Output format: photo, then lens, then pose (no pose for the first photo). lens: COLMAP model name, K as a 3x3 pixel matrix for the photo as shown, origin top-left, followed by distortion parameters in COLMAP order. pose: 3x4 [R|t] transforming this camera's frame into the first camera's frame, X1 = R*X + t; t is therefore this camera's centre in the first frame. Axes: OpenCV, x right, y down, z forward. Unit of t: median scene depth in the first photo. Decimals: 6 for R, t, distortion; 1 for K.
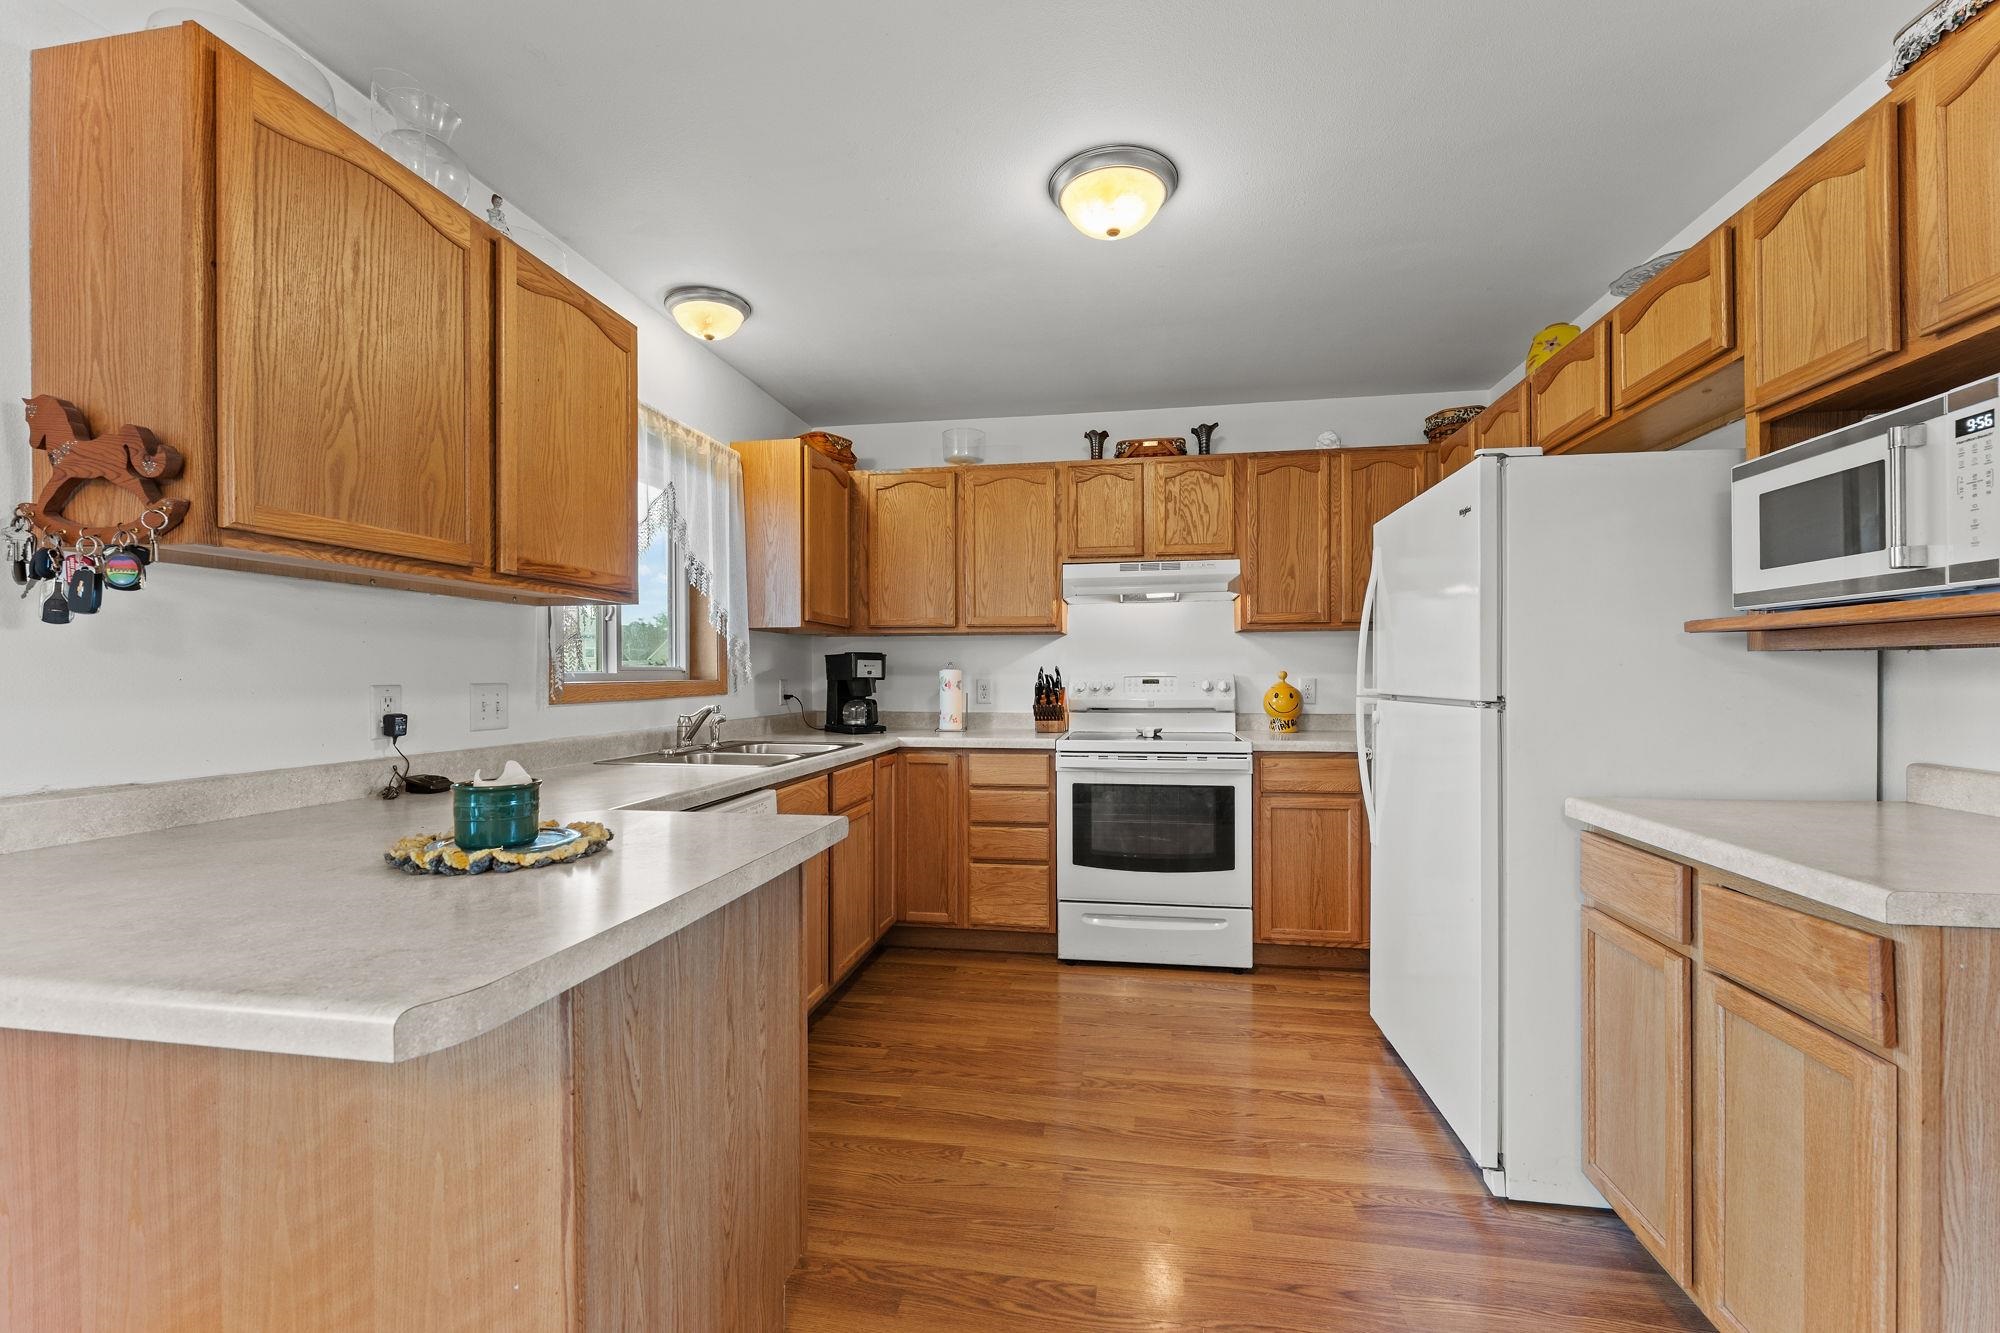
lens RADIAL K [[813.6, 0, 1000.0], [0, 813.6, 666.5], [0, 0, 1]] dist [-0.000053, -0.000024]
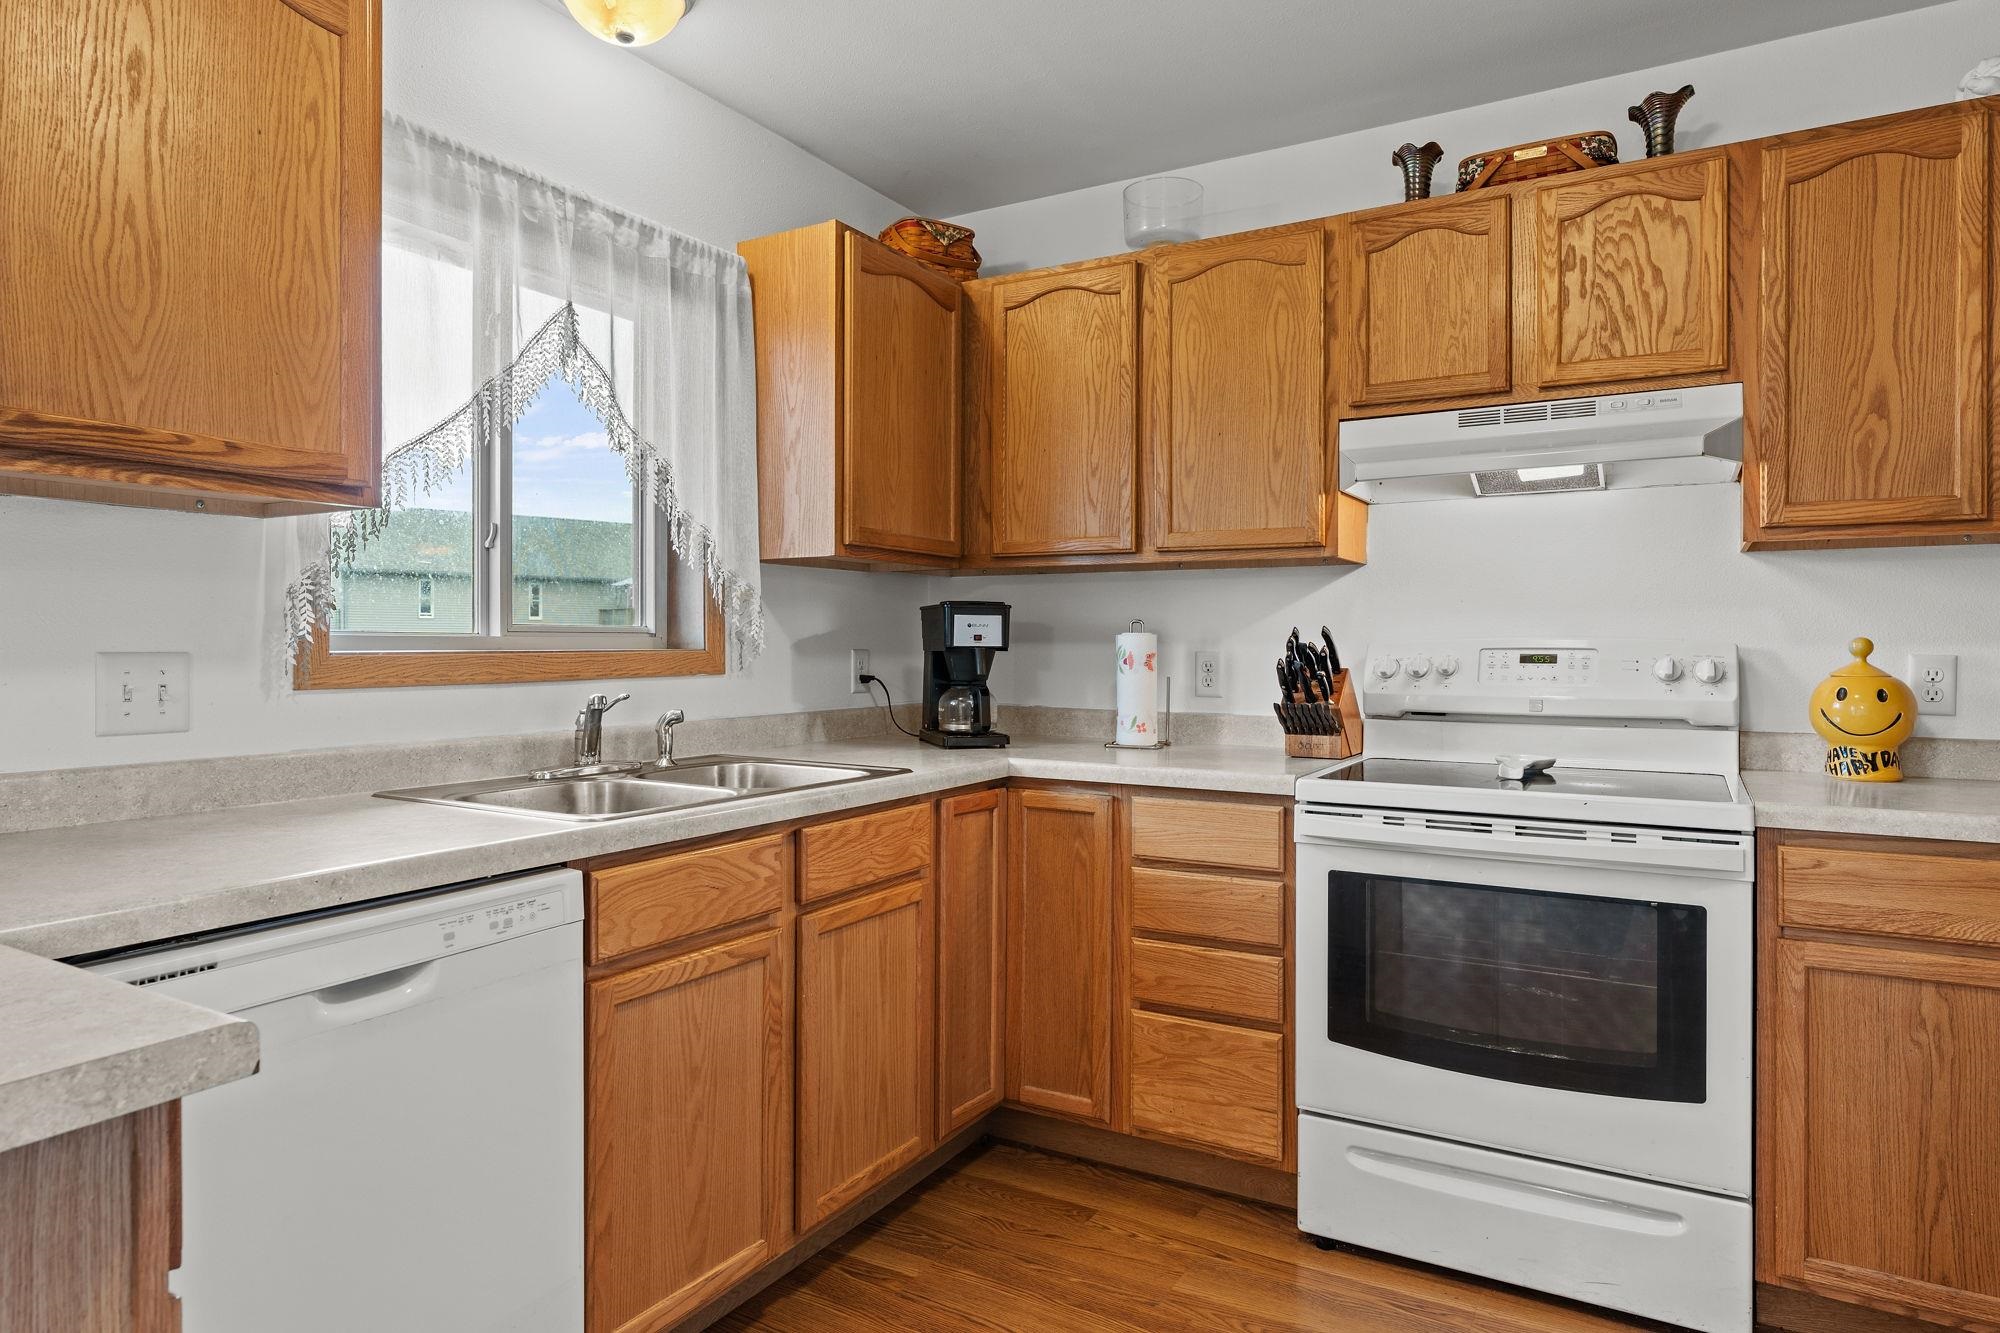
lens RADIAL K [[1183.4, 0, 1003.5], [0, 1183.4, 634.3], [0, 0, 1]] dist [-0.001480, 0.000432]
pose [[0.941044, 0.002857, -0.338272, 0.136198], [-0.001939, 0.999993, 0.003052, 0.002770], [0.338279, -0.002216, 0.941043, 0.264128]]
